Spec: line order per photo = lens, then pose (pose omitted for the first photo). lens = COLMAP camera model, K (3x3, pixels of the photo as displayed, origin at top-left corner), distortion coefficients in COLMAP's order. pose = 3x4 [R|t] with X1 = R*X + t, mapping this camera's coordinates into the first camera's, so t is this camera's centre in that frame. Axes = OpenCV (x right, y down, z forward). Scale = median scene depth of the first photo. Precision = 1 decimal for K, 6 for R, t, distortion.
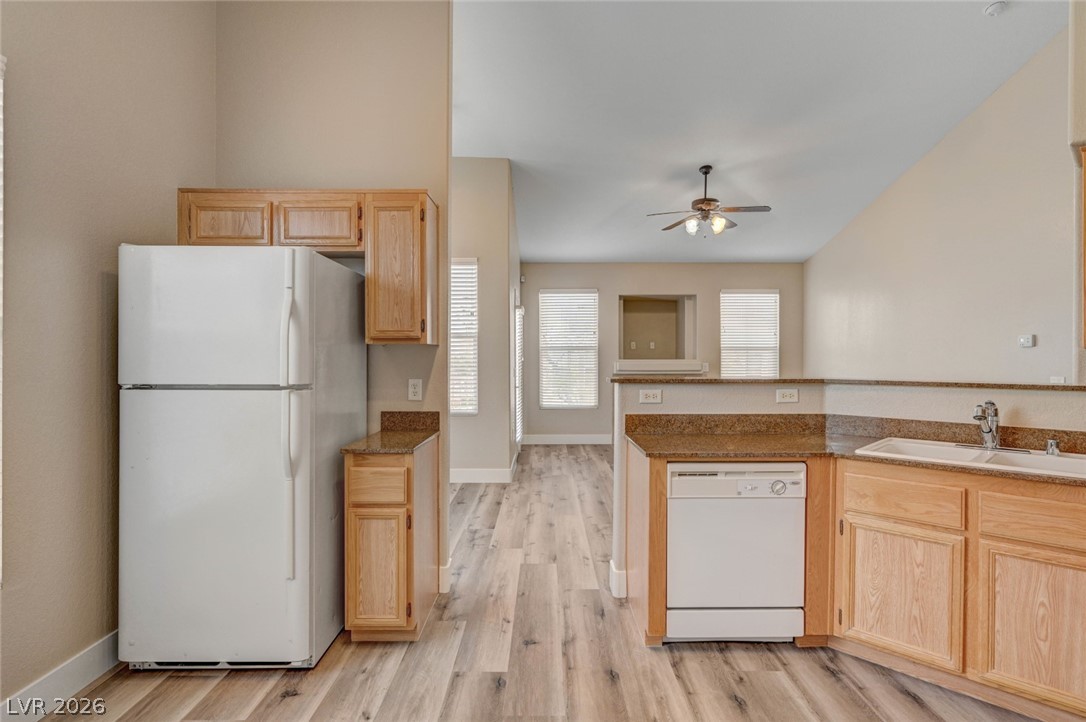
lens RADIAL K [[562.9, 0, 543.0], [0, 562.9, 361.0], [0, 0, 1]] dist [-0.000132, -0.000008]
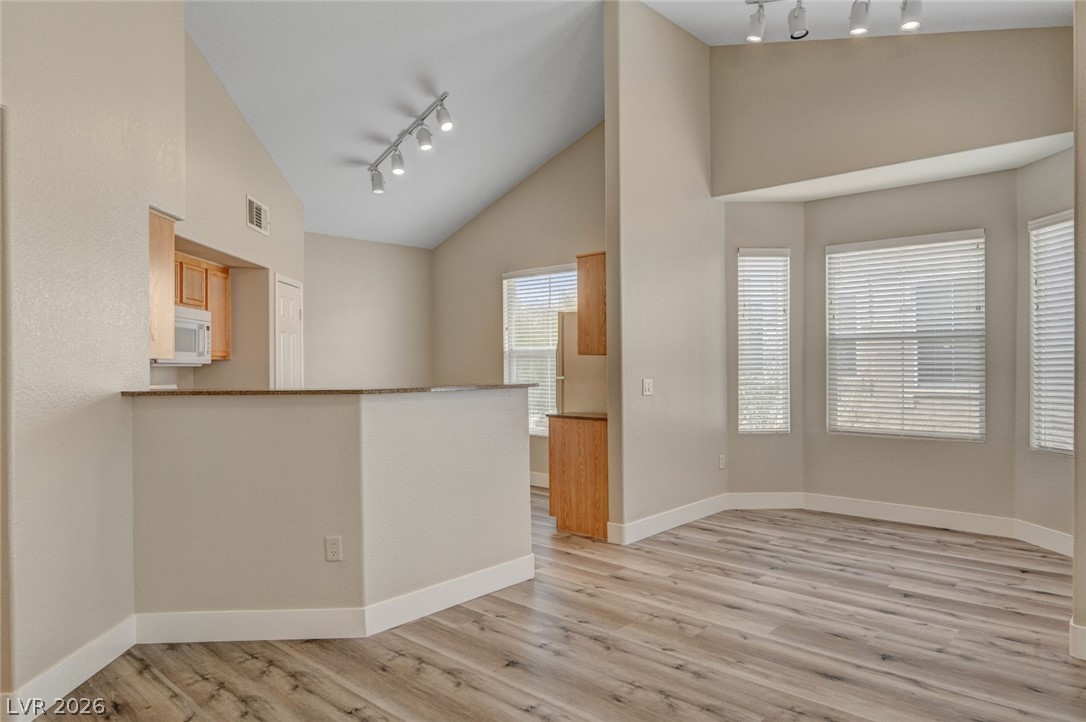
lens RADIAL K [[682.9, 0, 543.0], [0, 682.9, 361.0], [0, 0, 1]] dist [-0.003553, 0.000268]
pose [[-0.676484, 0.001019, -0.736457, 0.879364], [0.000016, 0.999999, 0.001369, -0.010412], [0.736457, 0.000914, -0.676483, 1.565163]]
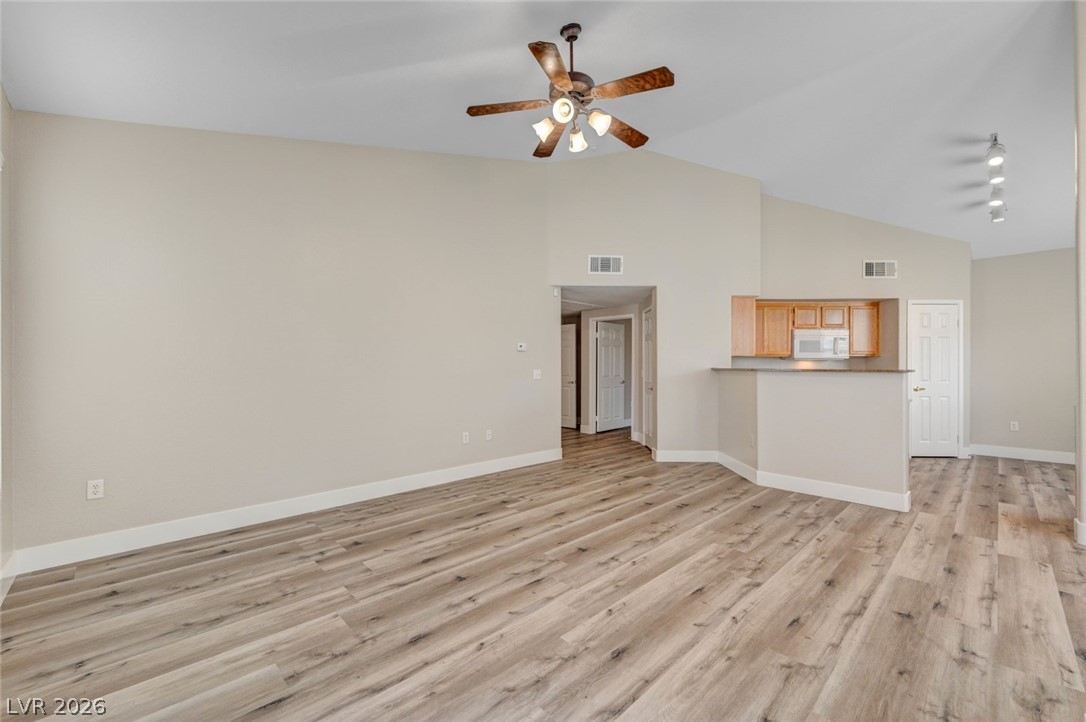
lens RADIAL K [[438.5, 0, 547.5], [0, 438.5, 363.4], [0, 0, 1]] dist [-0.000595, 0.000206]
pose [[-0.699040, -0.002068, 0.715080, -0.032993], [0.002309, 0.999984, 0.005150, 0.003930], [-0.715079, 0.005251, -0.699024, 2.038396]]
